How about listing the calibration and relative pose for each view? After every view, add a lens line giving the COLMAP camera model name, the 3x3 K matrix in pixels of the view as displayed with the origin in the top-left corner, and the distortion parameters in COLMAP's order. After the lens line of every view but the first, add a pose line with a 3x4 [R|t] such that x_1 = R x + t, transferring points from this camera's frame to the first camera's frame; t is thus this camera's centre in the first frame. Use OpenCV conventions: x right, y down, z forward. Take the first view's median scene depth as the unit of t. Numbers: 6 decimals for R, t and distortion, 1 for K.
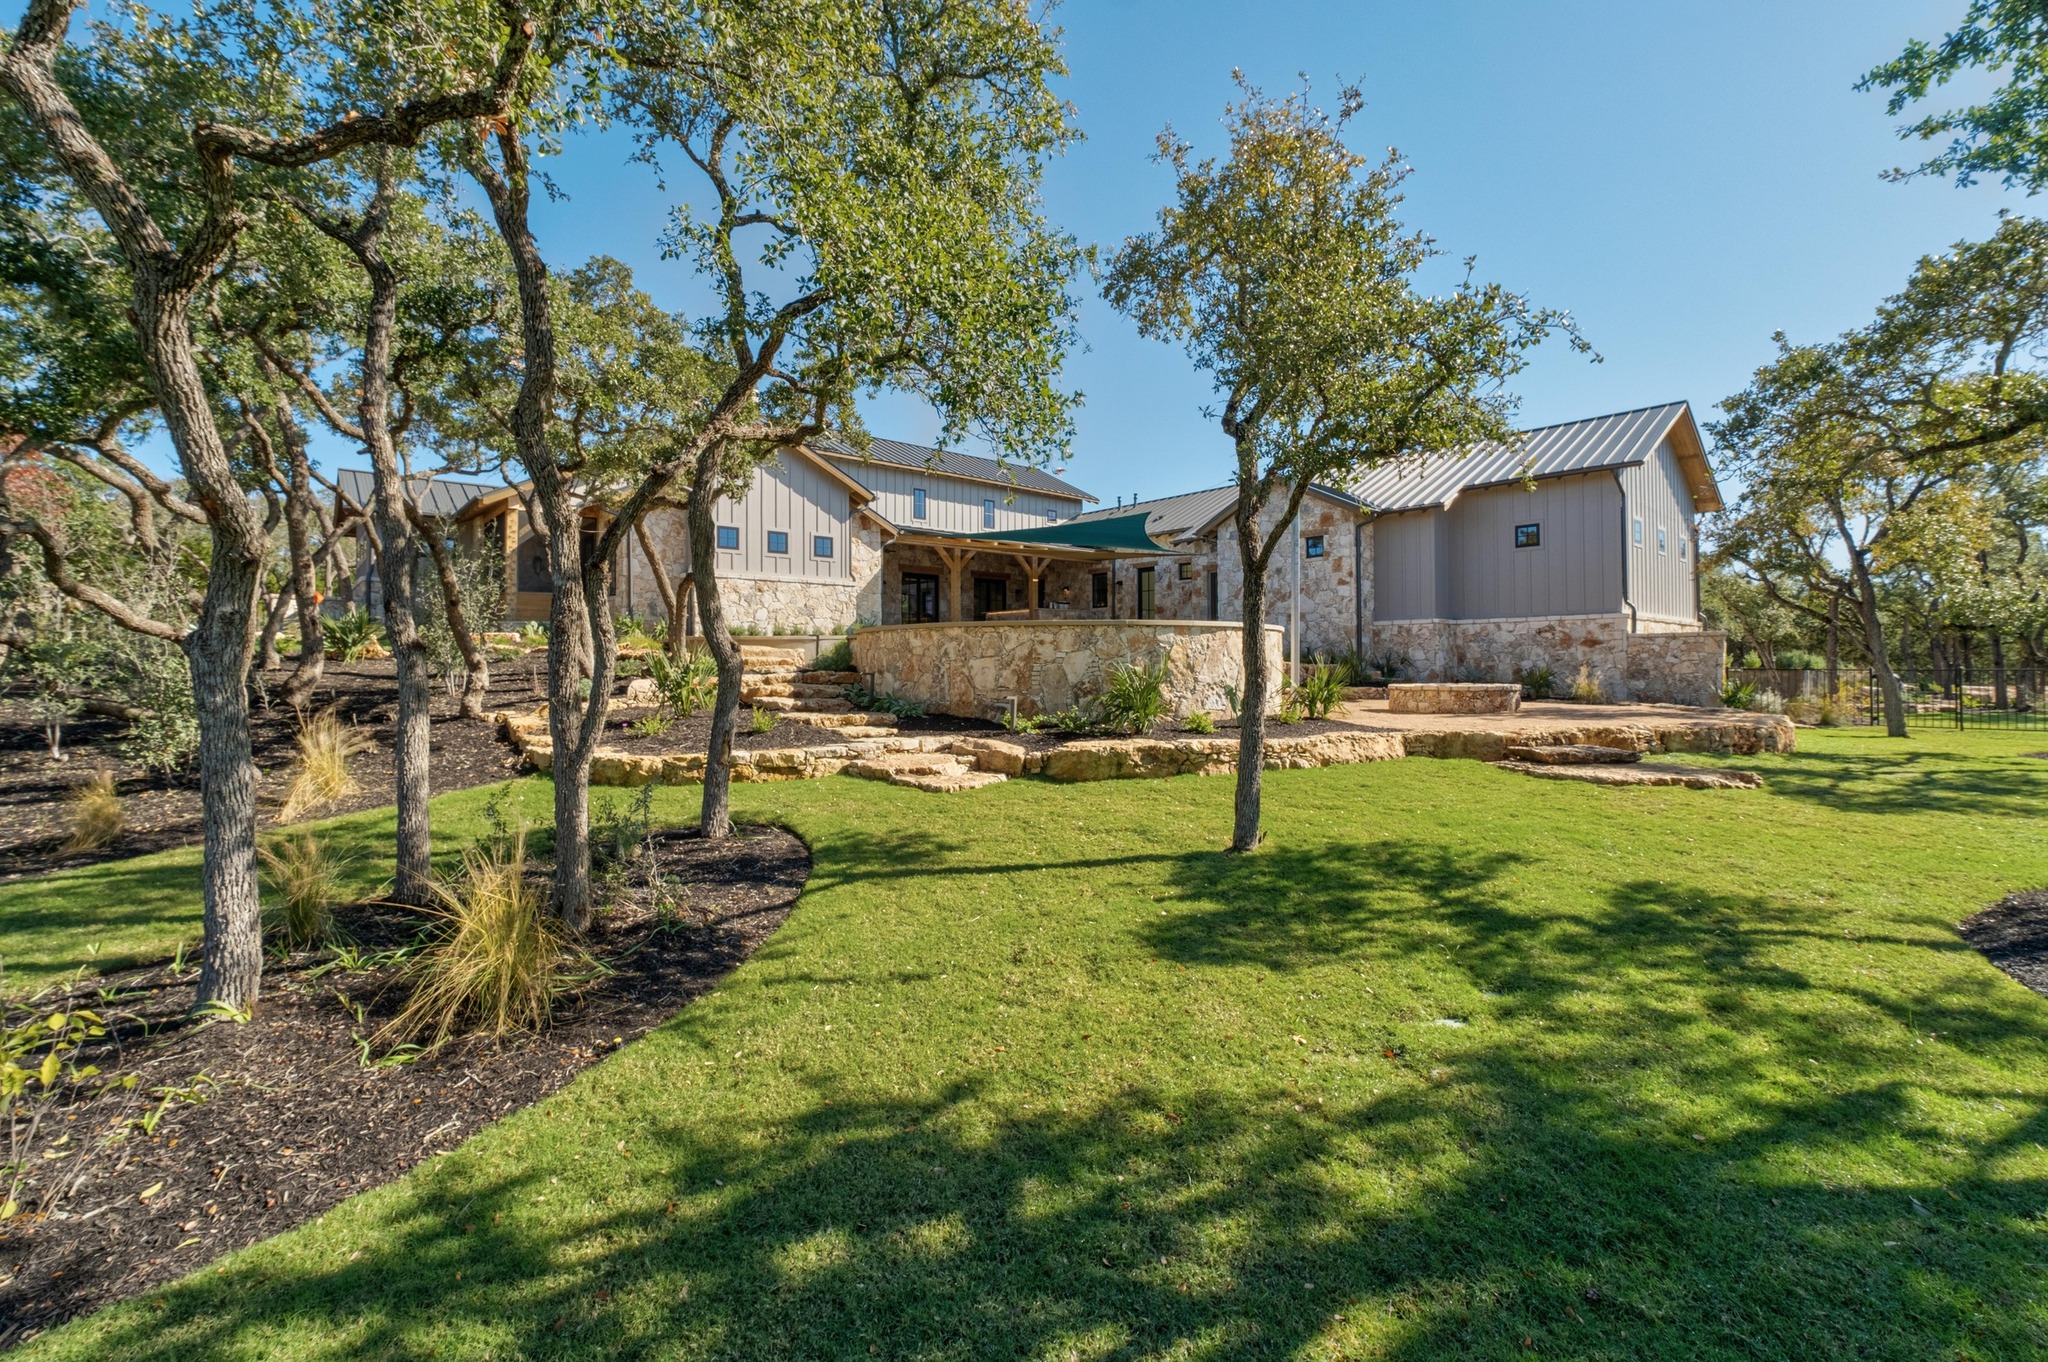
lens RADIAL K [[872.3, 0, 1033.2], [0, 872.3, 655.2], [0, 0, 1]] dist [-0.012795, 0.000358]
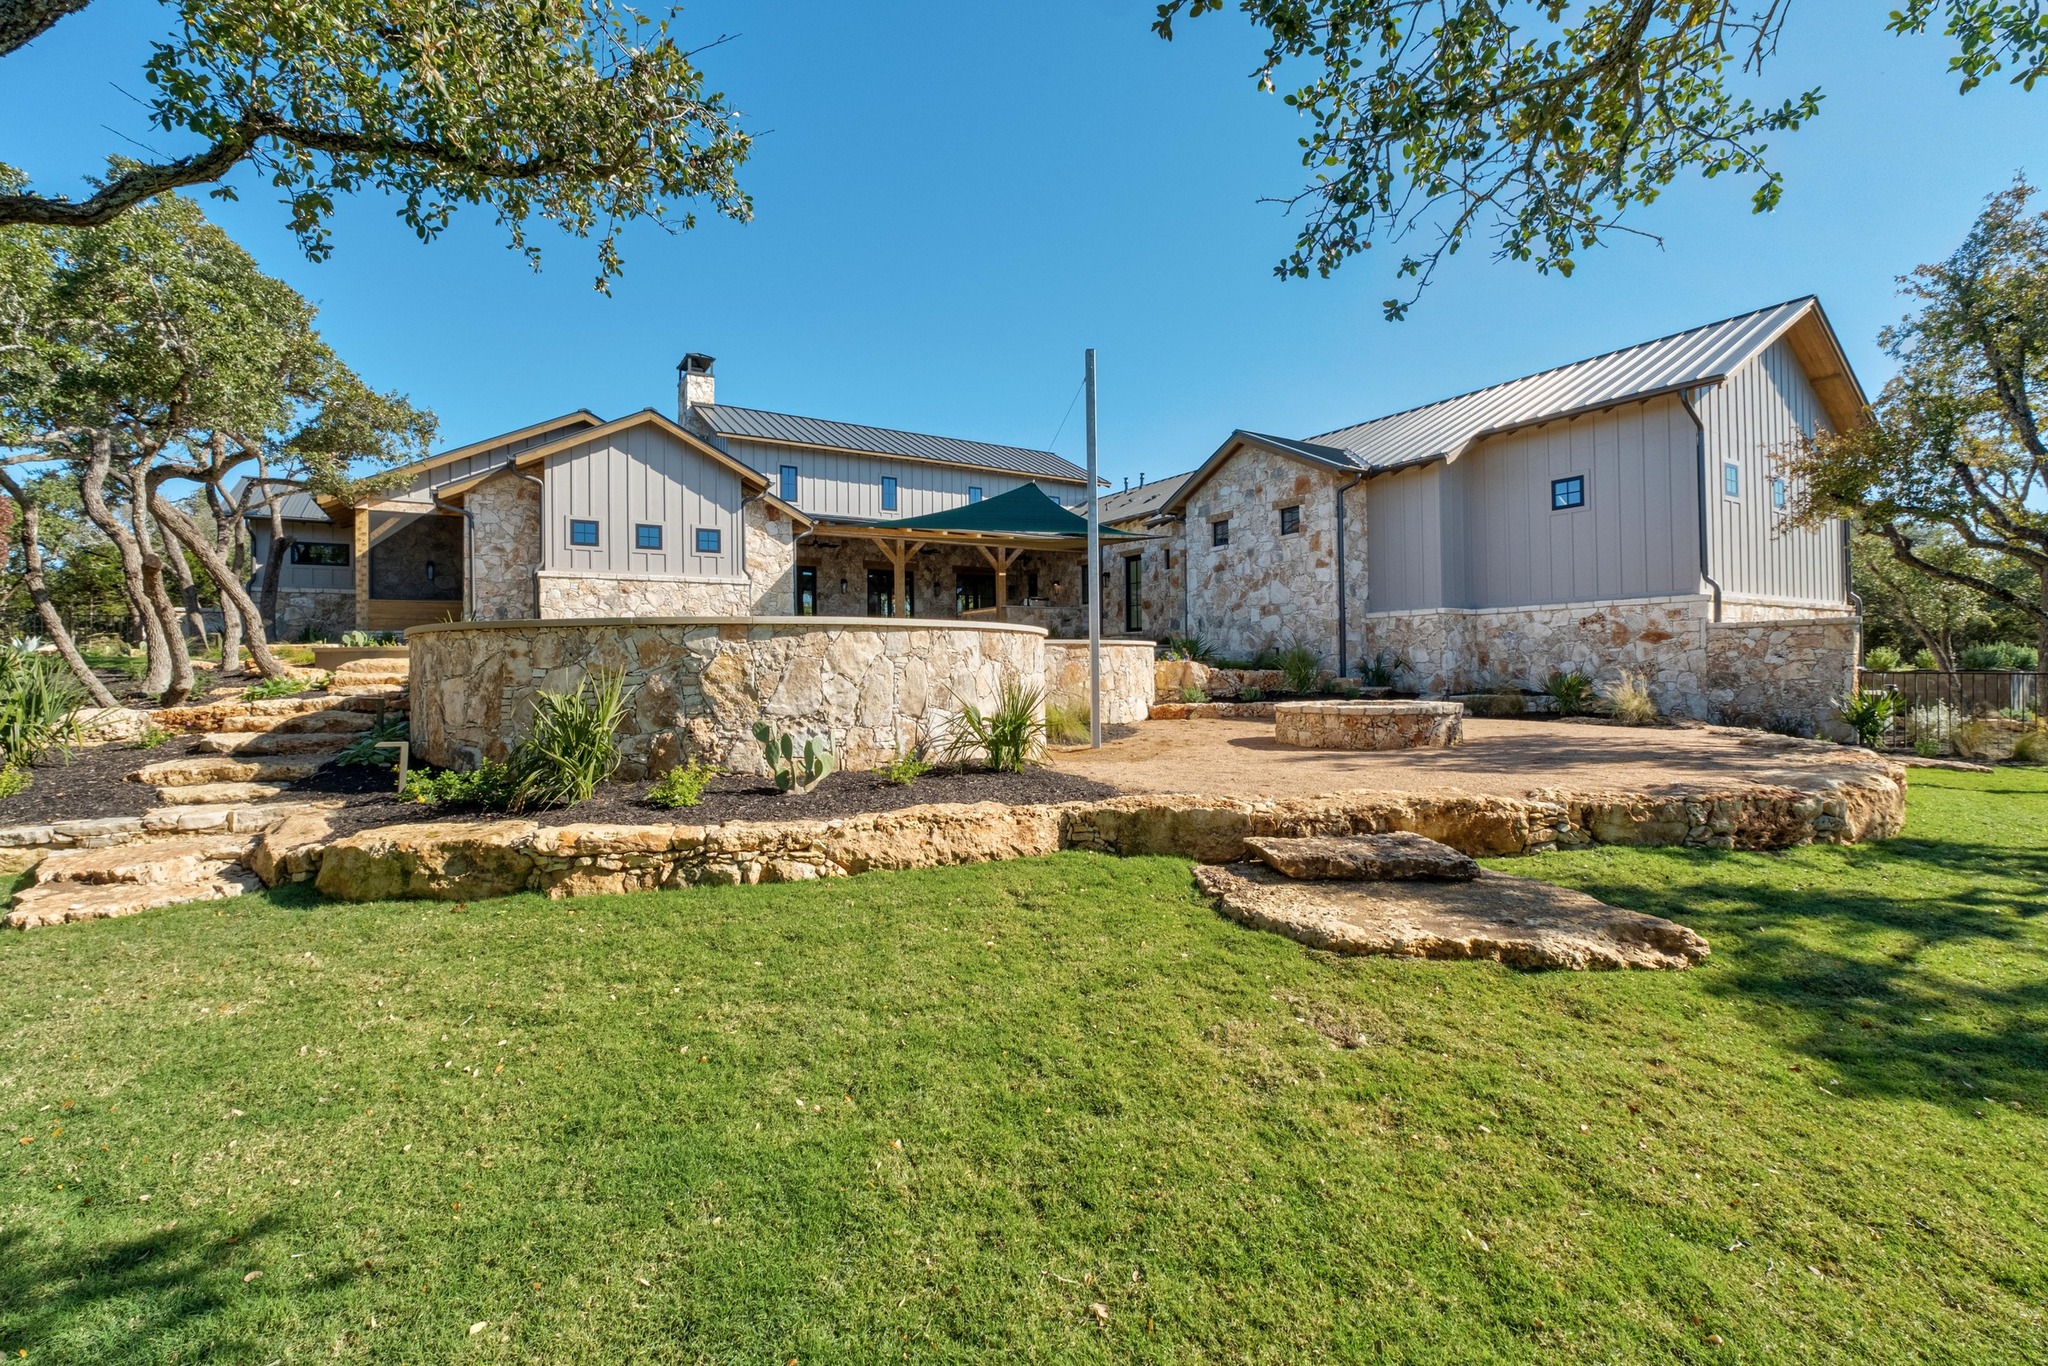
lens RADIAL K [[860.4, 0, 1023.7], [0, 860.4, 657.4], [0, 0, 1]] dist [-0.013600, 0.000615]
pose [[0.986537, -0.010646, -0.163190, 0.234902], [0.011139, 0.999936, 0.002104, -0.004534], [0.163157, -0.003893, 0.986592, 0.210043]]
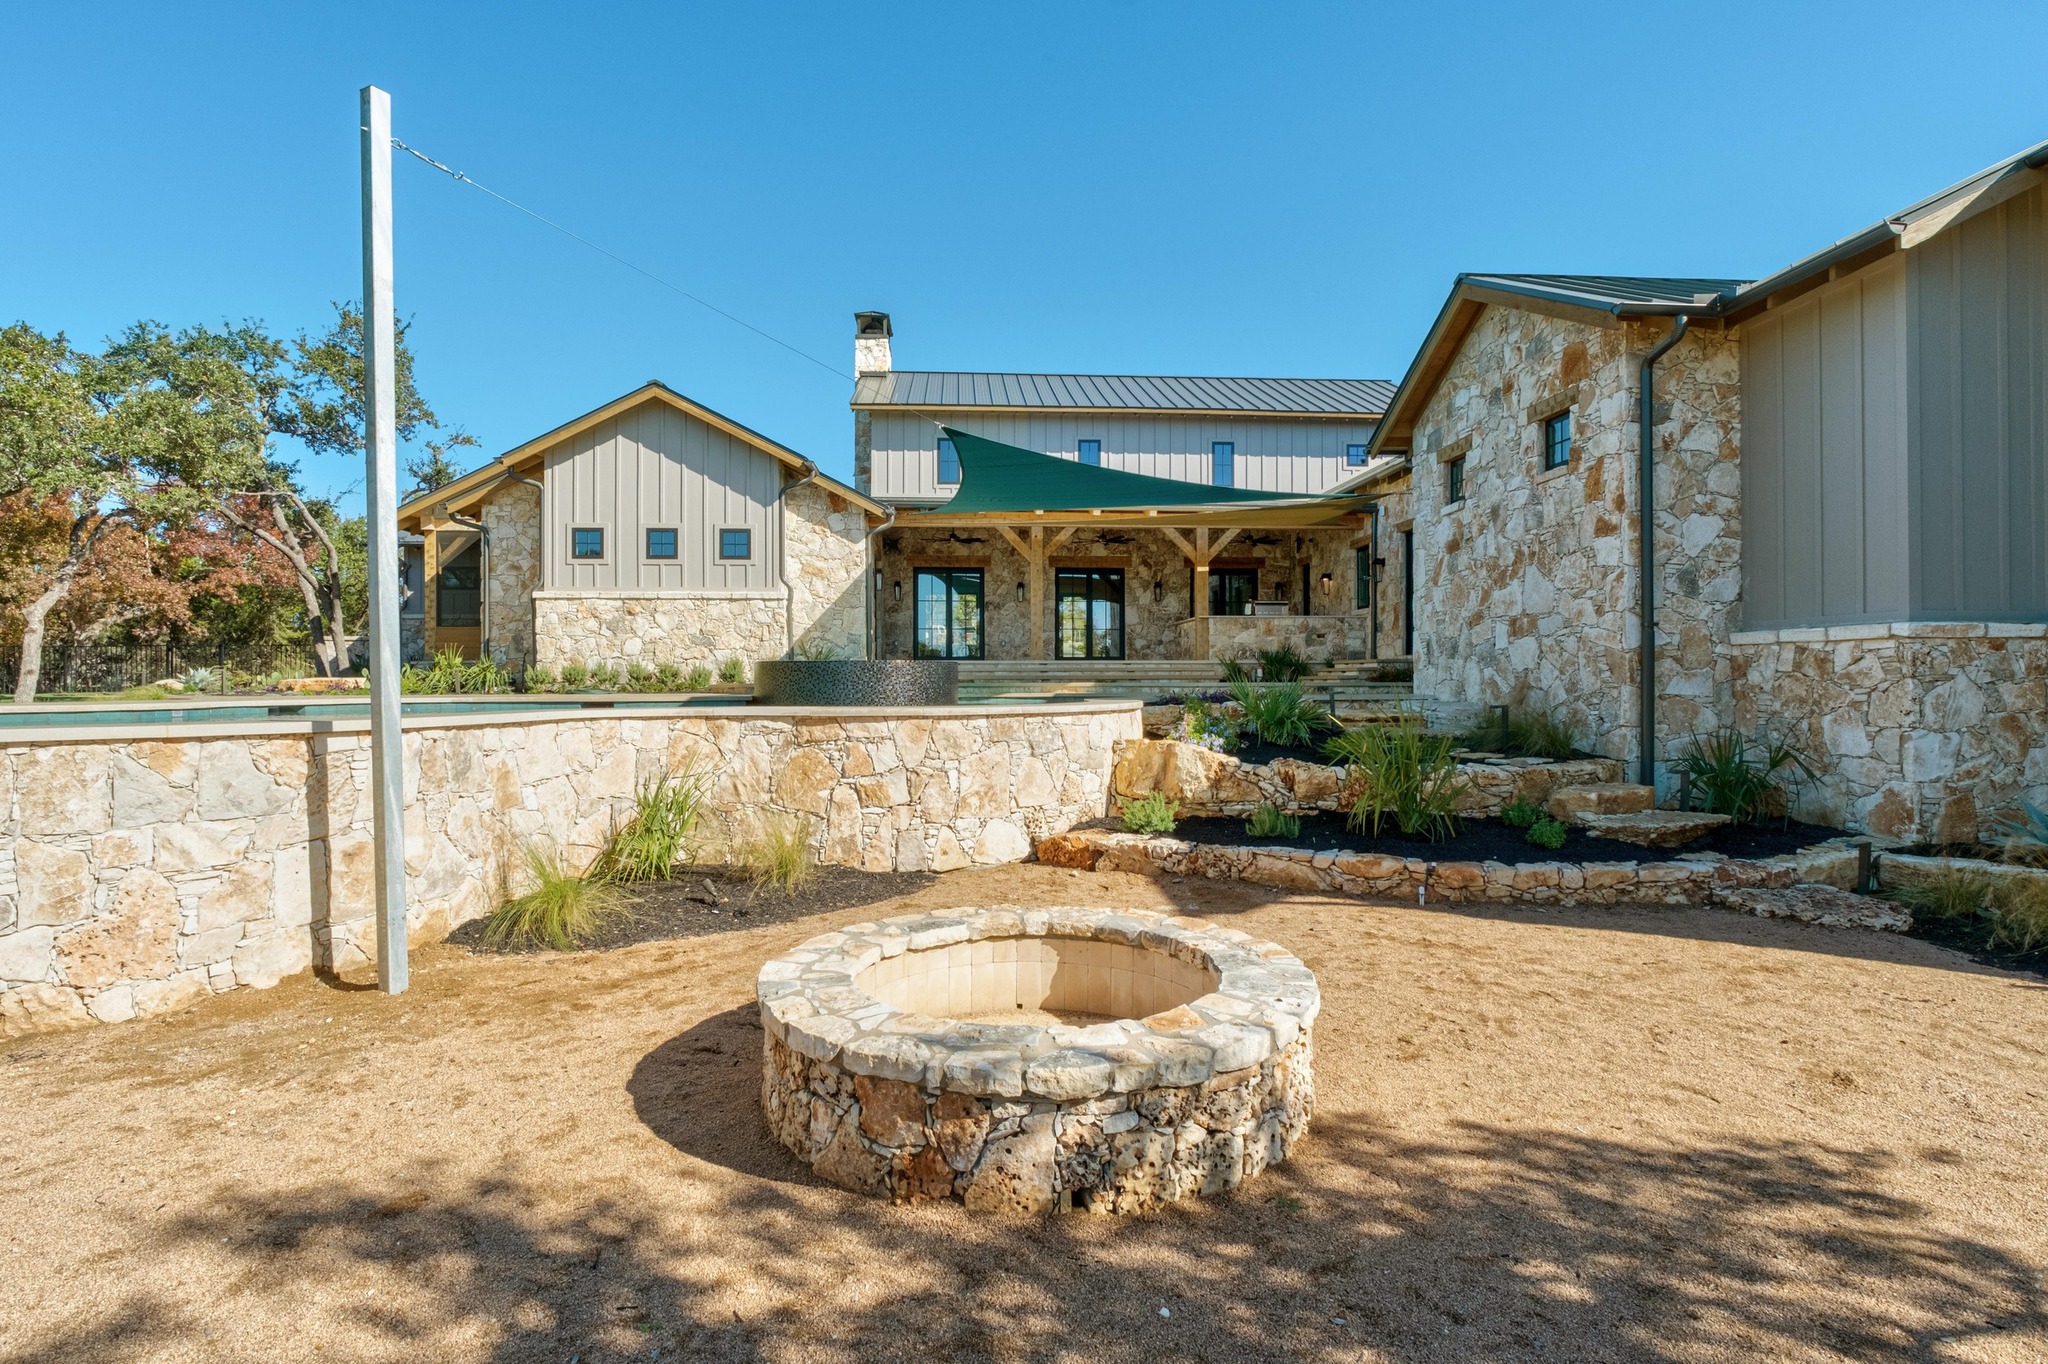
lens RADIAL K [[995.6, 0, 1020.9], [0, 995.6, 670.6], [0, 0, 1]] dist [-0.003240, 0.000188]
pose [[0.787630, -0.001165, -0.616147, 0.454591], [0.005941, 0.999966, 0.005703, -0.030579], [0.616119, -0.008152, 0.787611, 0.568540]]
